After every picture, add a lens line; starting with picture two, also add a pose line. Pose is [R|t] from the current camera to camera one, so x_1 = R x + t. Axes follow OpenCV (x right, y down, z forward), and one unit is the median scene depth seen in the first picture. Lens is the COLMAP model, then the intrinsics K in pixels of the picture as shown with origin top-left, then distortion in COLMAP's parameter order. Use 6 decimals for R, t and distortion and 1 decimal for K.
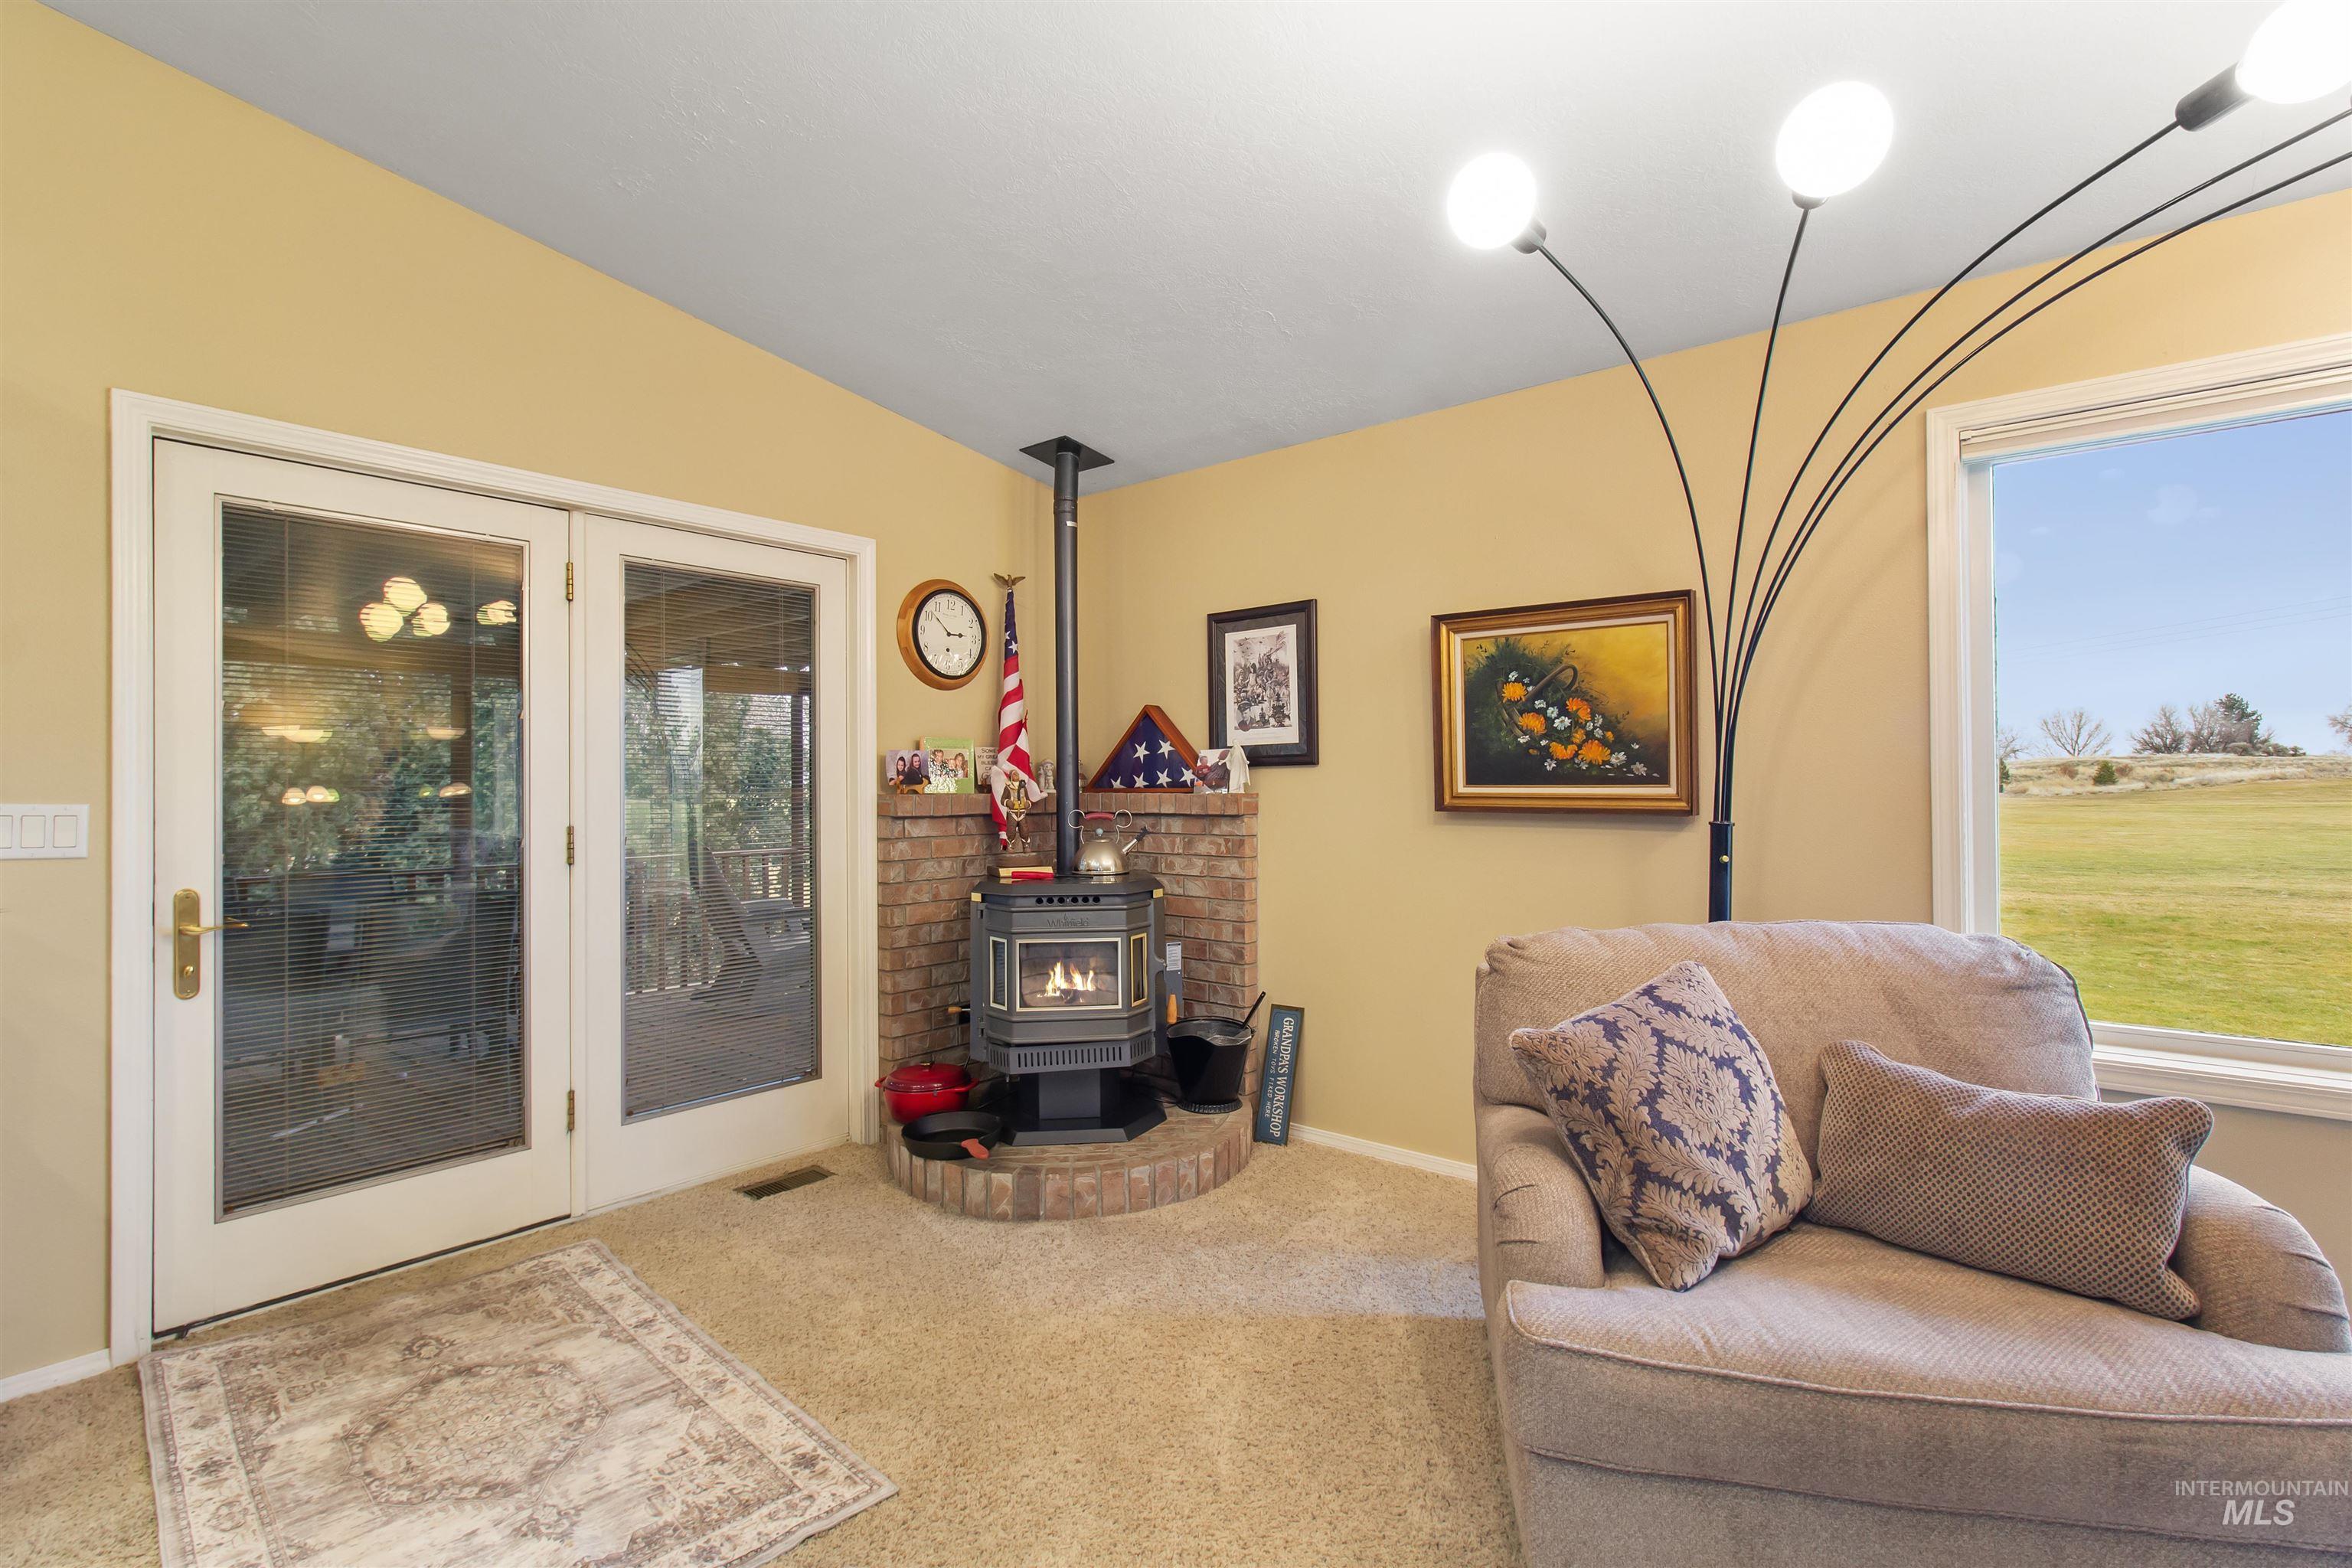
lens RADIAL K [[1090.7, 0, 1182.3], [0, 1090.7, 782.1], [0, 0, 1]] dist [0.002521, 0.000097]
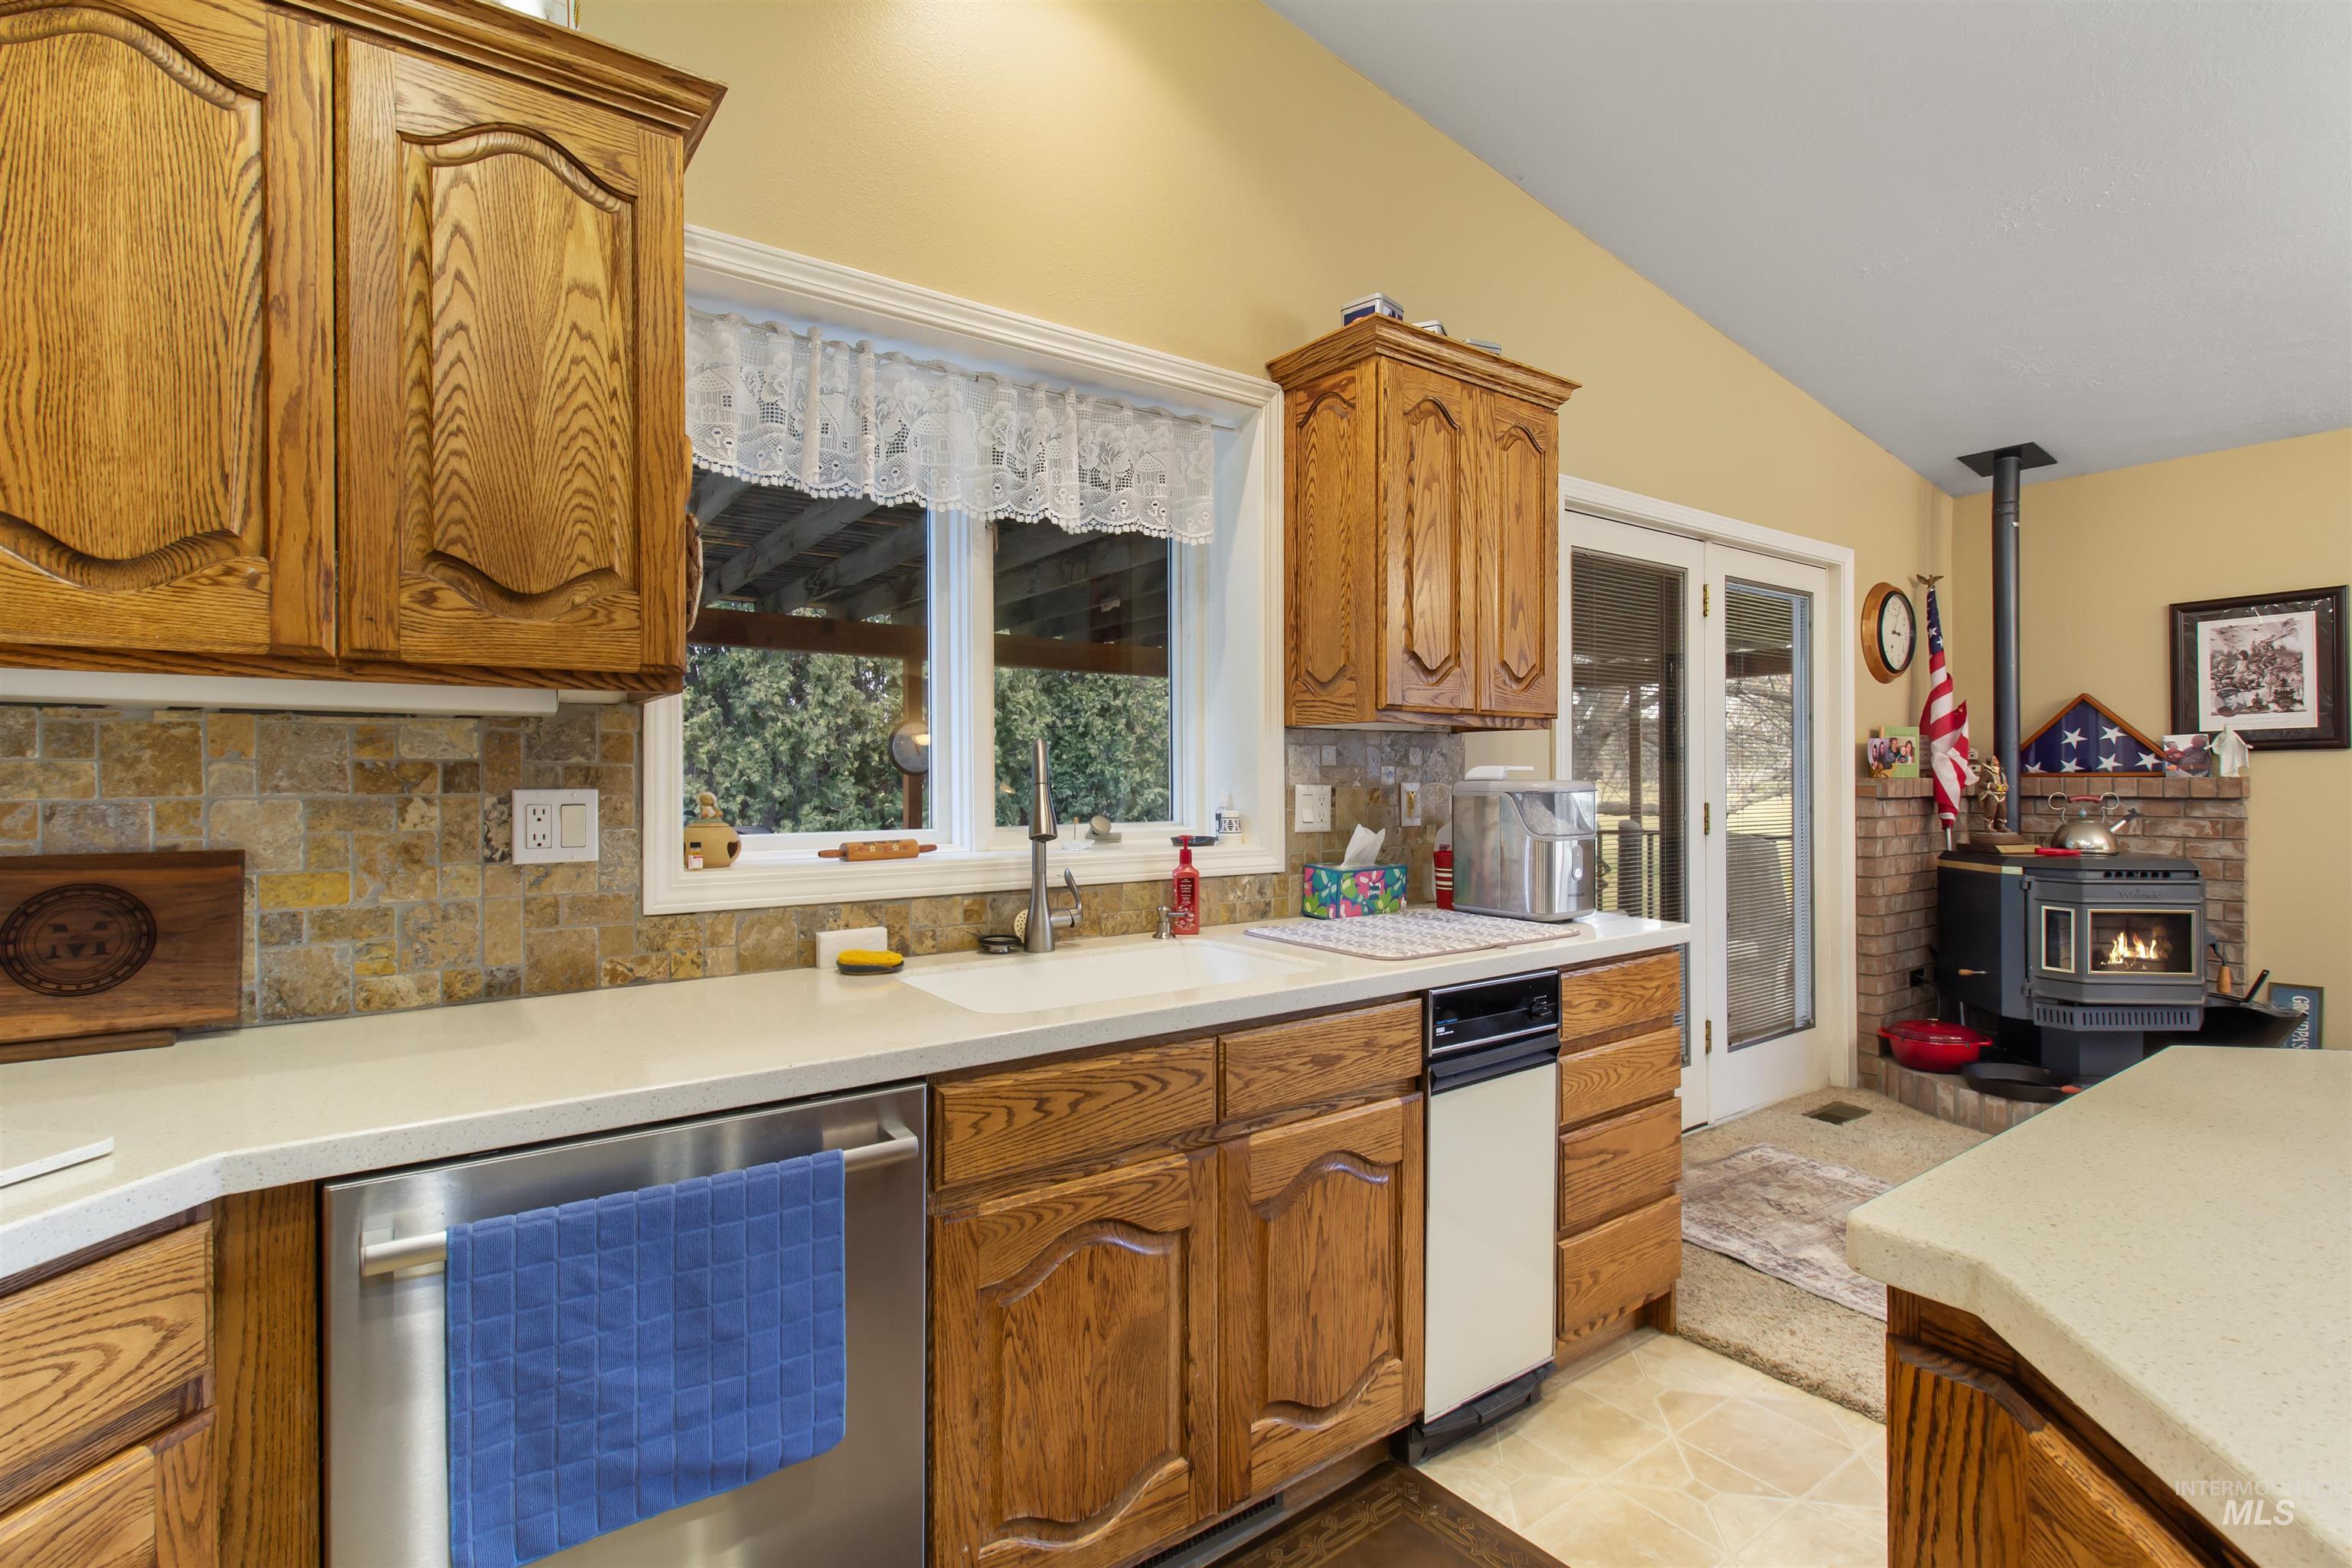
lens RADIAL K [[1090.7, 0, 1182.3], [0, 1090.7, 782.1], [0, 0, 1]] dist [0.002521, 0.000097]
pose [[0.966731, 0.001954, -0.255786, -0.663388], [-0.000052, 0.999972, 0.007439, 0.007612], [0.255793, -0.007178, 0.966705, -0.259890]]
